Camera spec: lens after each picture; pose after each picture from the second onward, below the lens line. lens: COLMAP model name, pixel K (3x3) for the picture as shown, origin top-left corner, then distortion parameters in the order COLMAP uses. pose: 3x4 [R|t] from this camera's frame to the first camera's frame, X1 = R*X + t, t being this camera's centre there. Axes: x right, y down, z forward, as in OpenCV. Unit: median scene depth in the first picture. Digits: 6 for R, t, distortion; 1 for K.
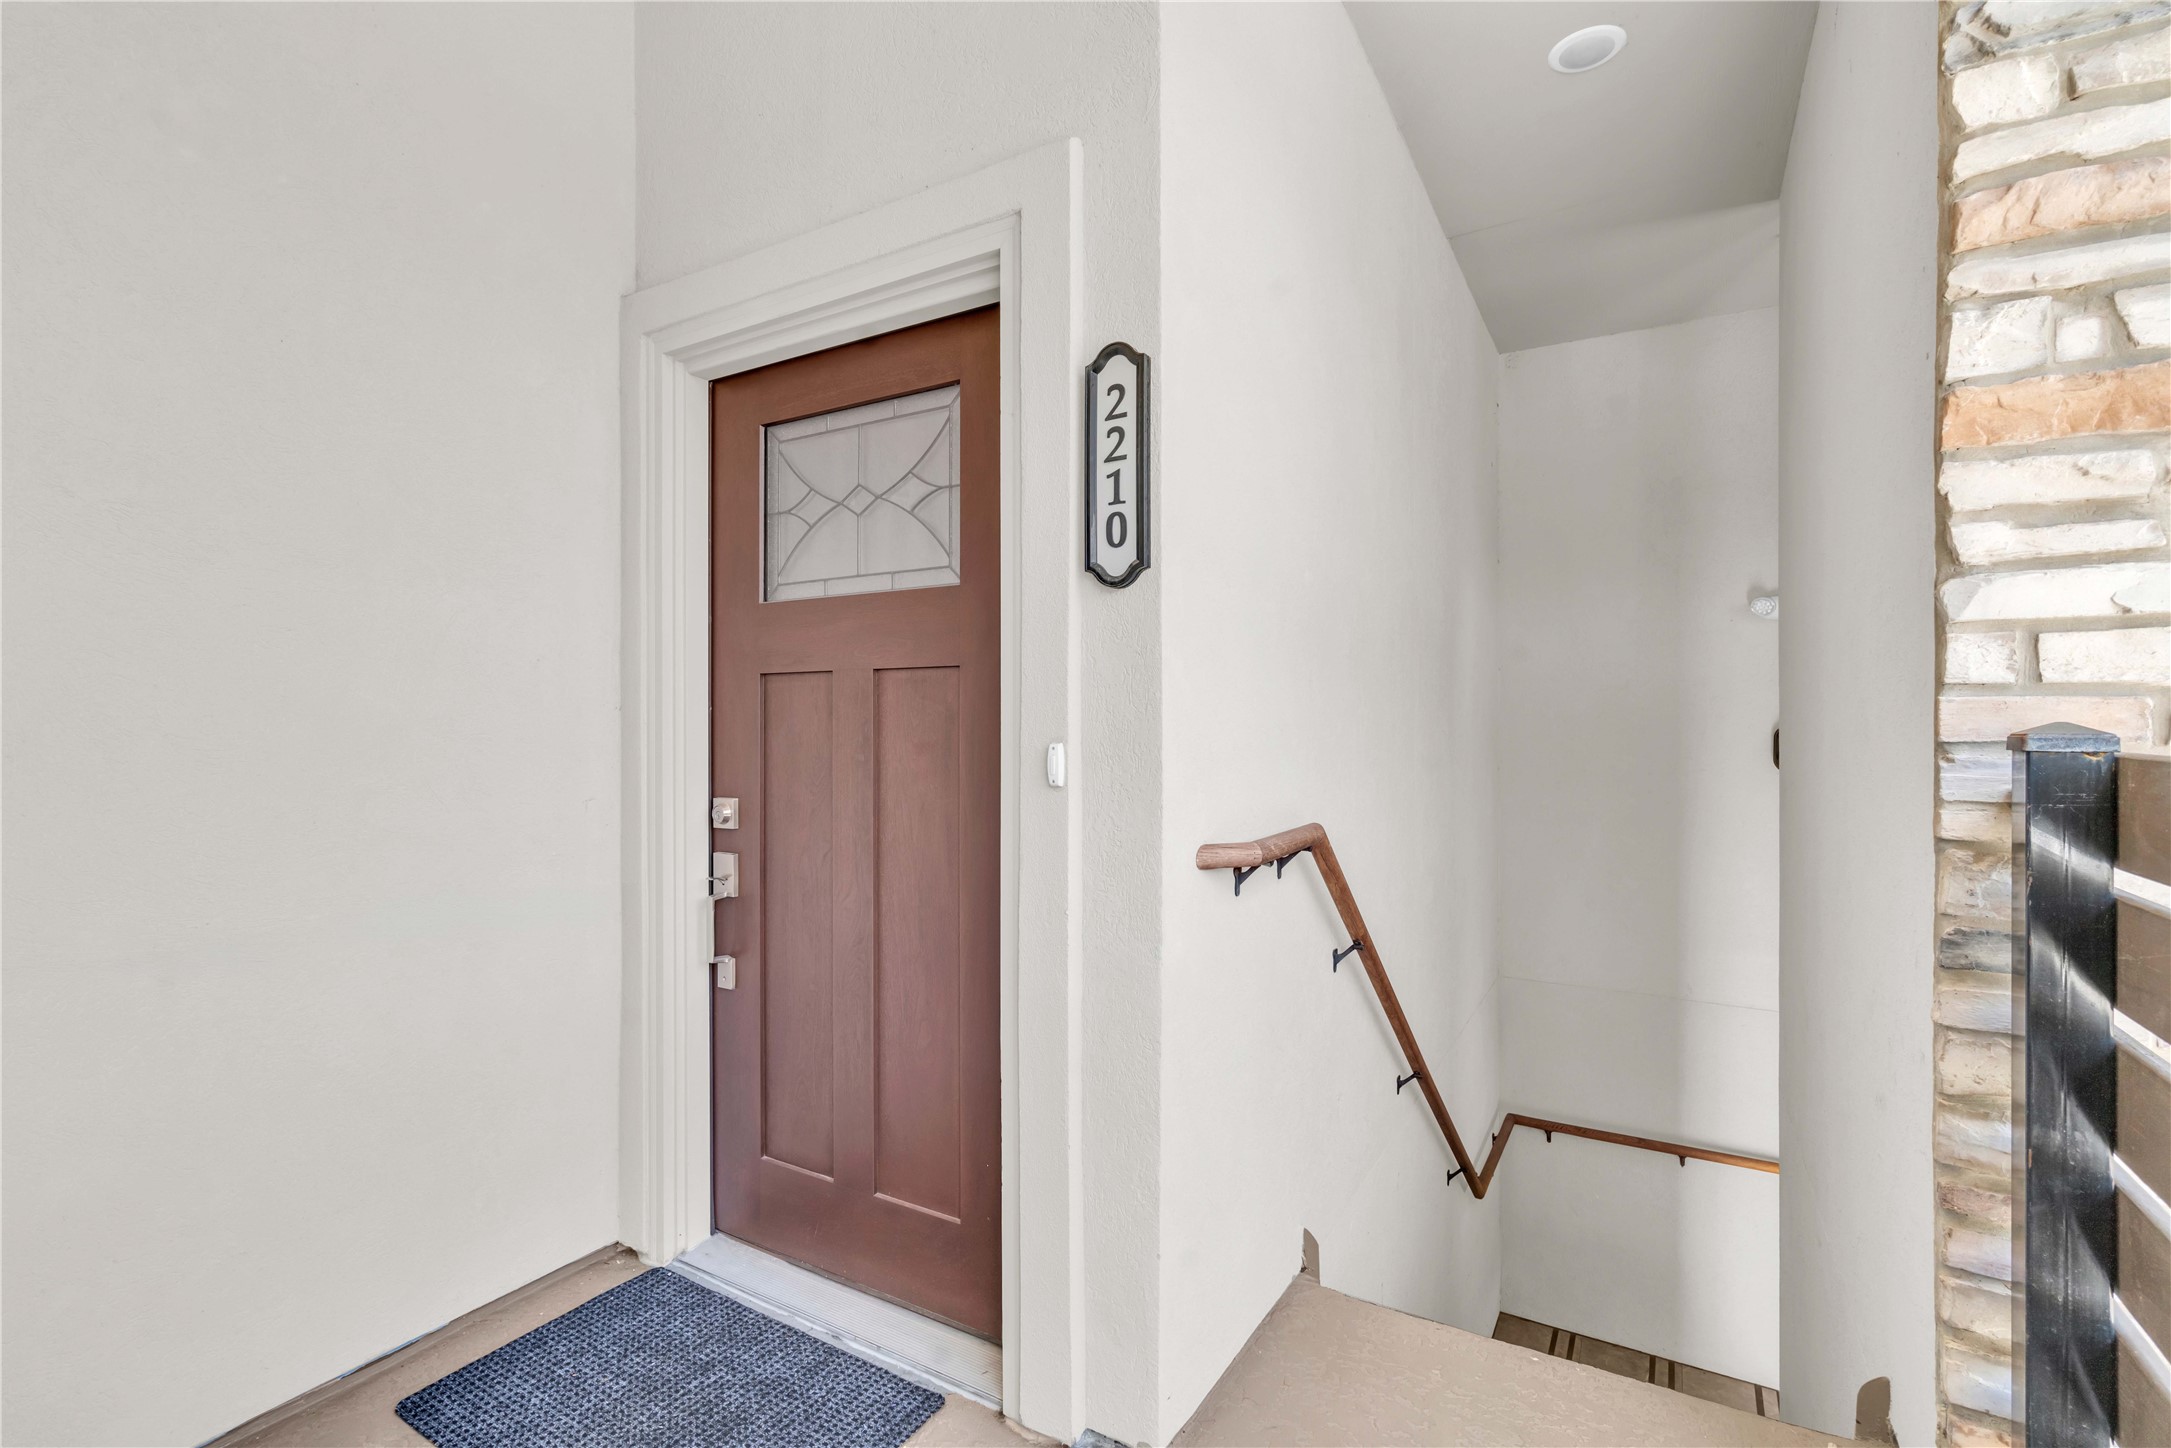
lens RADIAL K [[964.5, 0, 1091.8], [0, 964.5, 750.5], [0, 0, 1]] dist [-0.002875, -0.000069]
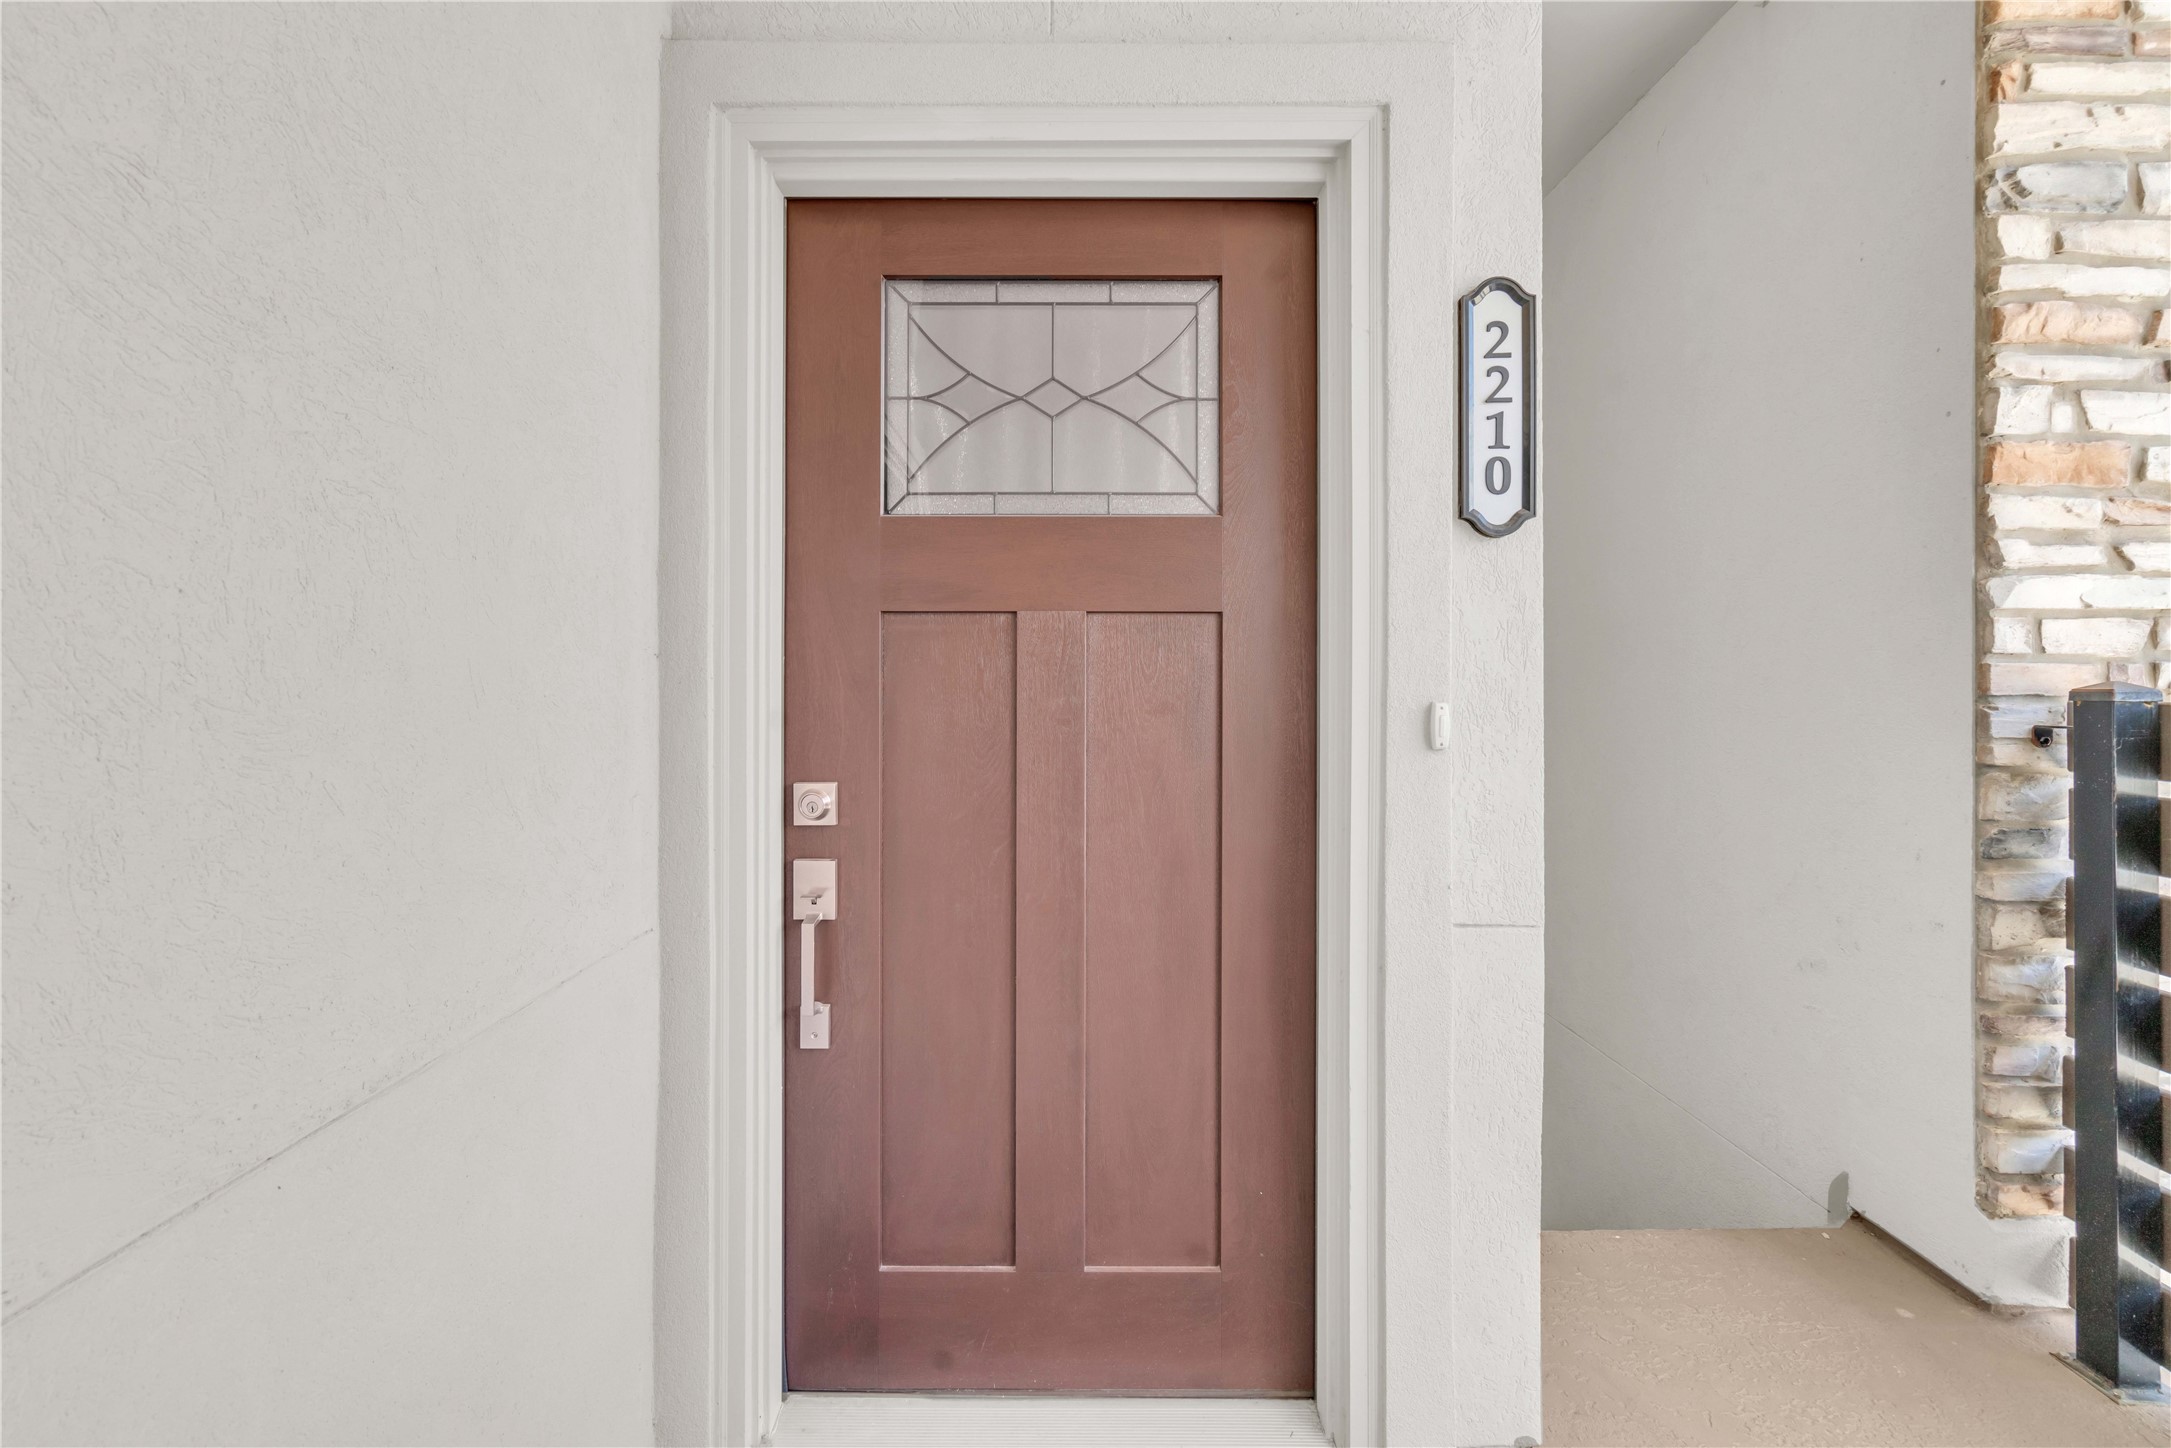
lens RADIAL K [[986.0, 0, 1044.3], [0, 986.0, 700.2], [0, 0, 1]] dist [-0.000677, -0.000462]
pose [[0.862639, -0.008430, 0.505750, -1.011135], [0.011813, 0.999924, -0.003483, -0.013001], [-0.505682, 0.008979, 0.862673, 0.470791]]
